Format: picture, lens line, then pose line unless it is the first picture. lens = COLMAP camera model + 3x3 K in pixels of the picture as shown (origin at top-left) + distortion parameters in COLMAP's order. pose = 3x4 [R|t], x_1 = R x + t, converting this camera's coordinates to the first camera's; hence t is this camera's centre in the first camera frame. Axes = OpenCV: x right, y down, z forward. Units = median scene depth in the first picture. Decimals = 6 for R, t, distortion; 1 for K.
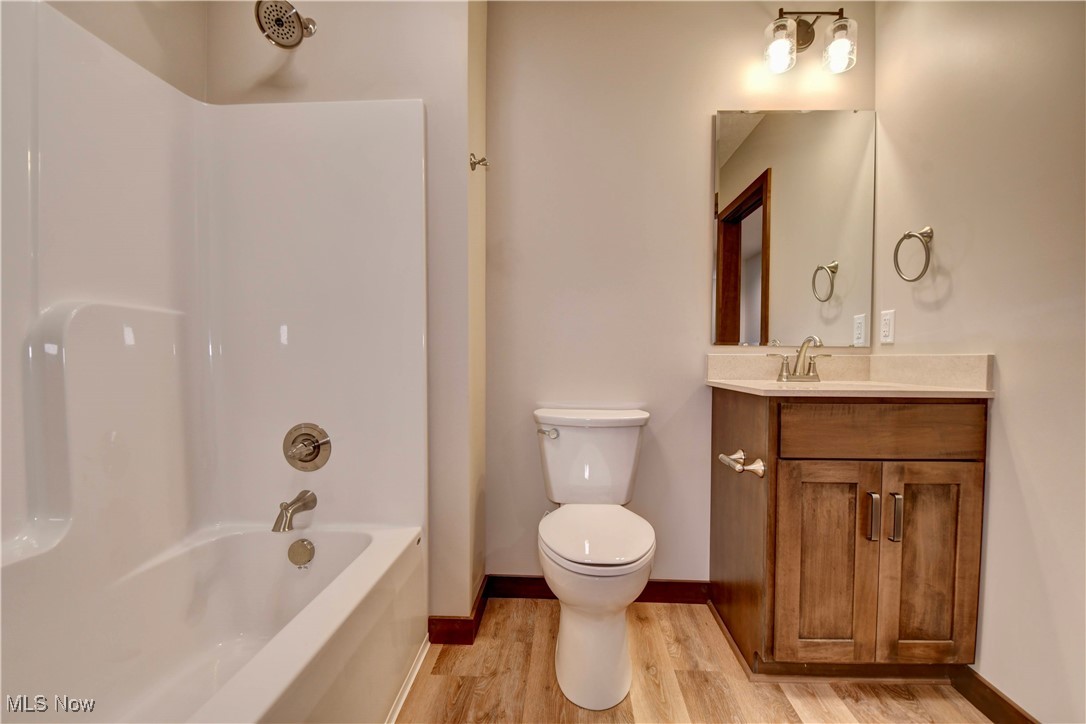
lens RADIAL K [[484.4, 0, 552.2], [0, 484.4, 364.9], [0, 0, 1]] dist [0.000441, -0.005139]
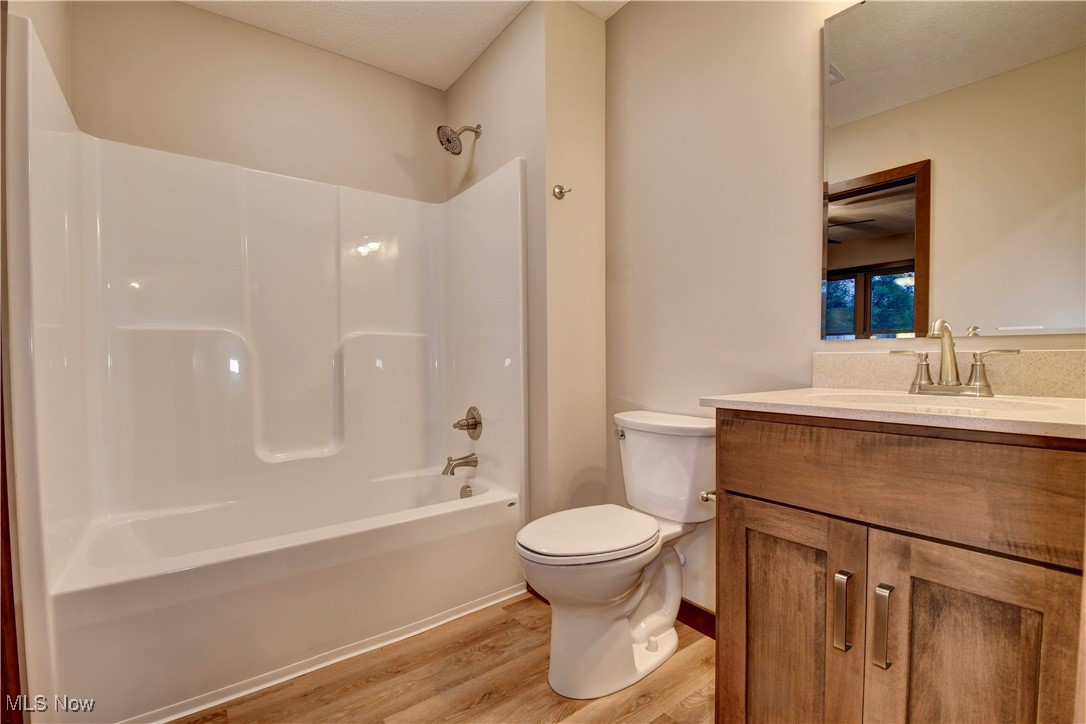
lens RADIAL K [[484.4, 0, 549.2], [0, 484.4, 363.3], [0, 0, 1]] dist [0.000441, -0.005139]
pose [[0.634105, -0.002984, -0.773241, 0.895623], [-0.003143, 0.999974, -0.006436, -0.000040], [0.773241, 0.006511, 0.634079, 0.306224]]
